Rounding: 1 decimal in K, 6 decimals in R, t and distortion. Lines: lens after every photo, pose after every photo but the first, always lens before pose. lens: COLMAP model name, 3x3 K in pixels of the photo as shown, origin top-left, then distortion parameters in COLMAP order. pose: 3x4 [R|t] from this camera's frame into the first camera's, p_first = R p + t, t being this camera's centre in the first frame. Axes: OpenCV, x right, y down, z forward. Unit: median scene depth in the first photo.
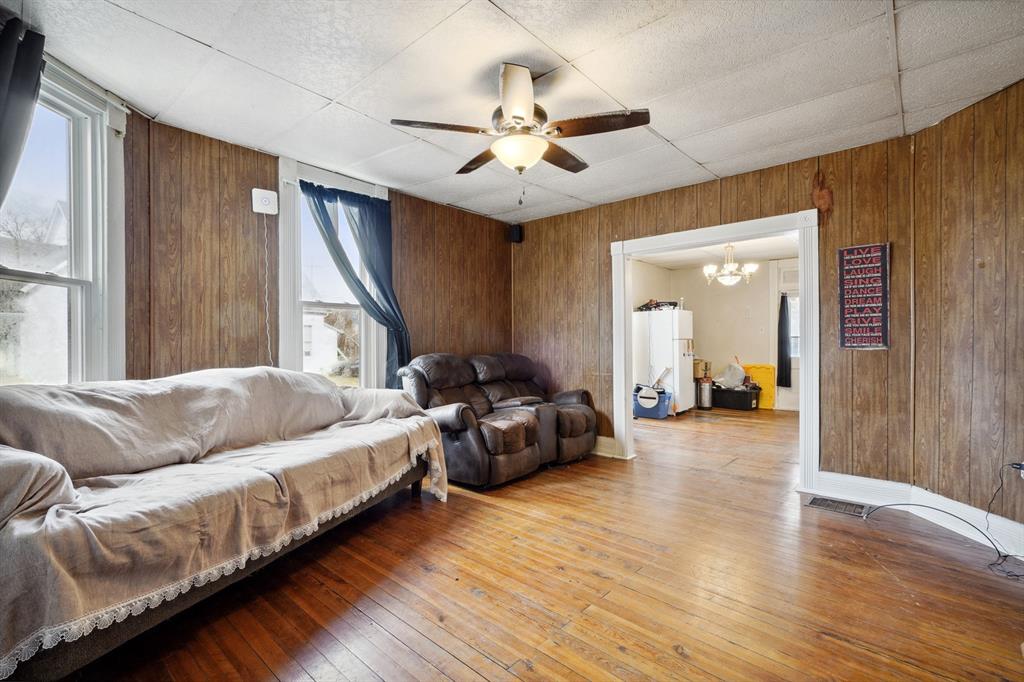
lens RADIAL K [[462.7, 0, 519.3], [0, 462.7, 343.7], [0, 0, 1]] dist [0.022890, -0.002487]
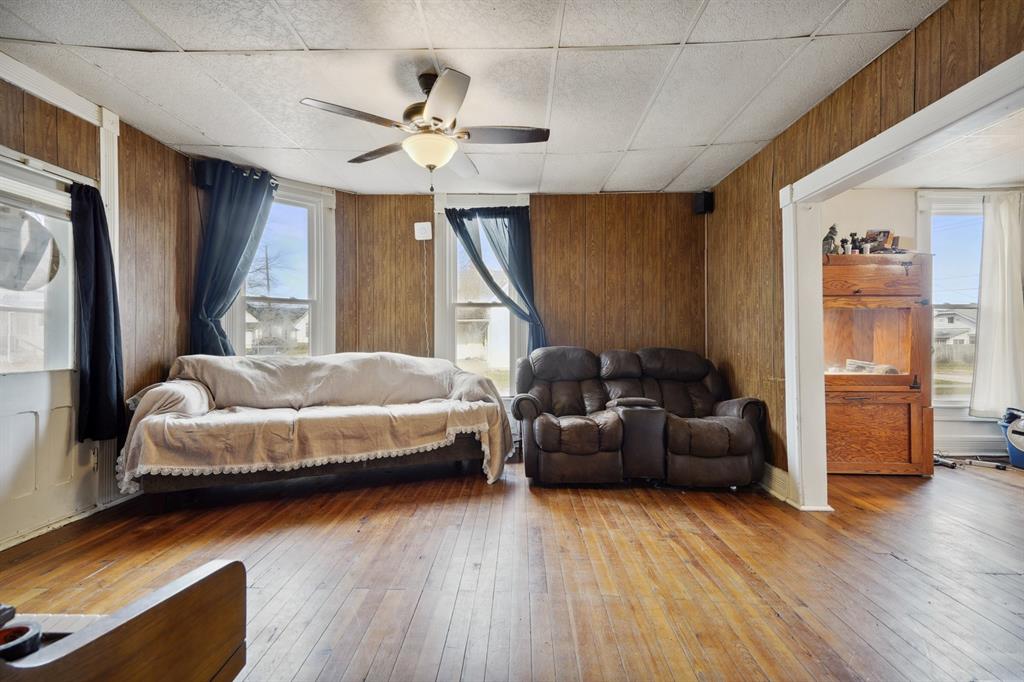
lens RADIAL K [[462.7, 0, 516.0], [0, 462.7, 340.2], [0, 0, 1]] dist [0.022890, -0.002487]
pose [[0.651323, -0.001662, -0.758798, 0.618517], [-0.001725, 0.999992, -0.003671, 0.013874], [0.758798, 0.003700, 0.651315, 0.322010]]
